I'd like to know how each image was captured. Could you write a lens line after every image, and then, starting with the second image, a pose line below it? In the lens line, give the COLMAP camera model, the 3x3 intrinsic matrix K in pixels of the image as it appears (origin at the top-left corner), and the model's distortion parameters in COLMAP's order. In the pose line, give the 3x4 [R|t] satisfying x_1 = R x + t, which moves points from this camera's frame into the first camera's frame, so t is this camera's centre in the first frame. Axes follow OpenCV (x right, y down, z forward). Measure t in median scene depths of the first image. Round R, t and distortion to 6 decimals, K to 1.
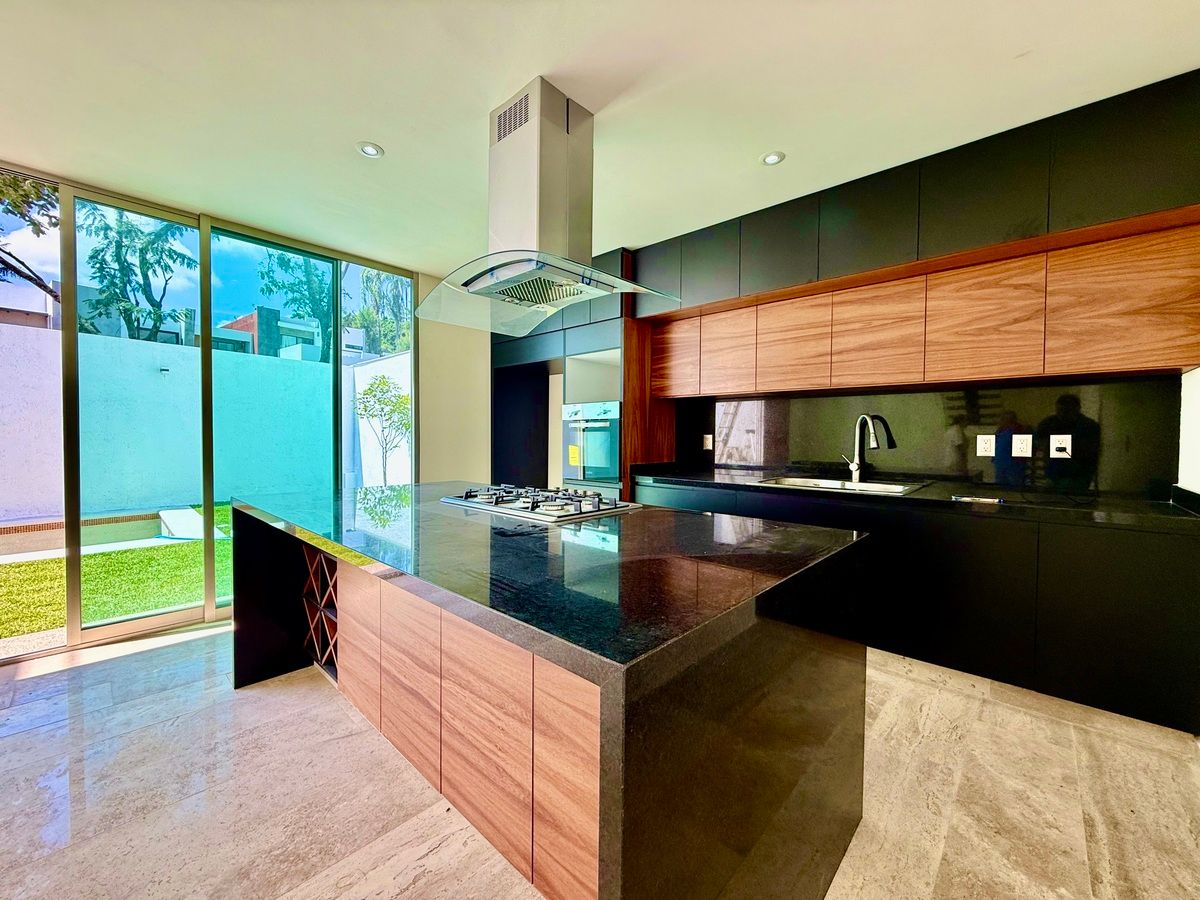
lens RADIAL K [[480.8, 0, 600.0], [0, 480.8, 450.0], [0, 0, 1]] dist [-0.000242, -0.000128]
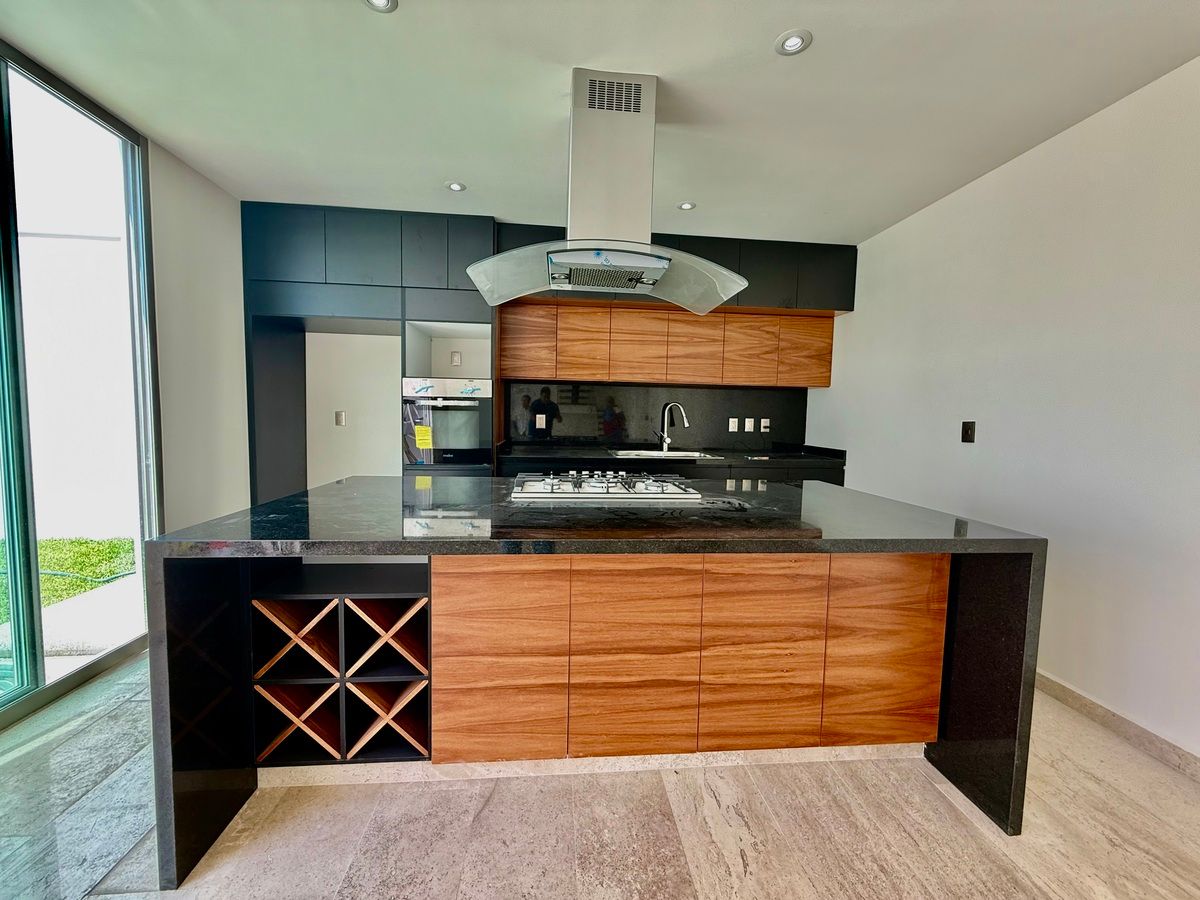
lens RADIAL K [[480.8, 0, 600.0], [0, 480.8, 450.0], [0, 0, 1]] dist [-0.000242, -0.000128]
pose [[0.662135, -0.048697, 0.747800, -0.744219], [0.003718, 0.998088, 0.061704, -0.027651], [-0.749375, -0.038076, 0.661050, 0.272225]]
